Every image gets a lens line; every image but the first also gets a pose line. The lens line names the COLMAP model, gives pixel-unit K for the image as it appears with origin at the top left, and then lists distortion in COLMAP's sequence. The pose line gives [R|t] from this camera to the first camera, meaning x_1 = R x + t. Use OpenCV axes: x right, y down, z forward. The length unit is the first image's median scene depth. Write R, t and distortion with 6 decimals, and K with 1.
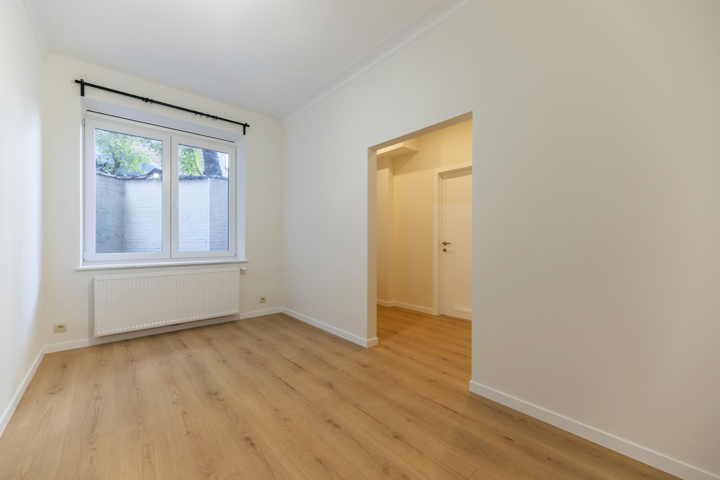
lens RADIAL K [[285.4, 0, 360.0], [0, 285.4, 240.0], [0, 0, 1]] dist [0.000701, -0.000206]
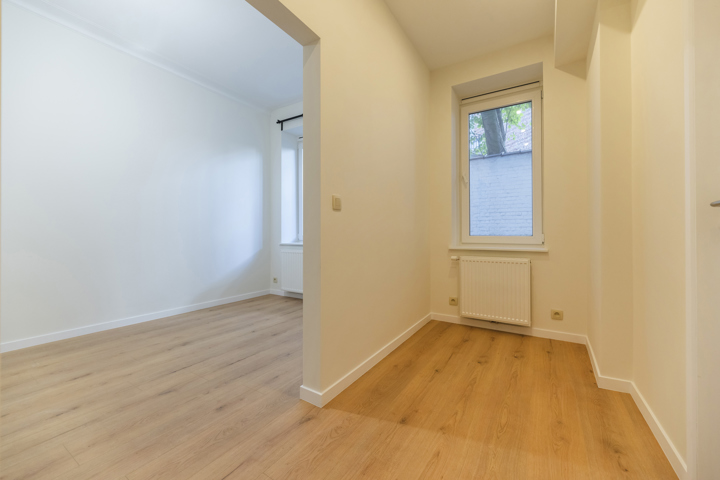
lens RADIAL K [[285.4, 0, 360.0], [0, 285.4, 240.0], [0, 0, 1]] dist [0.000701, -0.000206]
pose [[0.283497, 0.018506, -0.958795, 0.693130], [0.011536, 0.999676, 0.022706, 0.054371], [0.958904, -0.017498, 0.283191, 1.098839]]
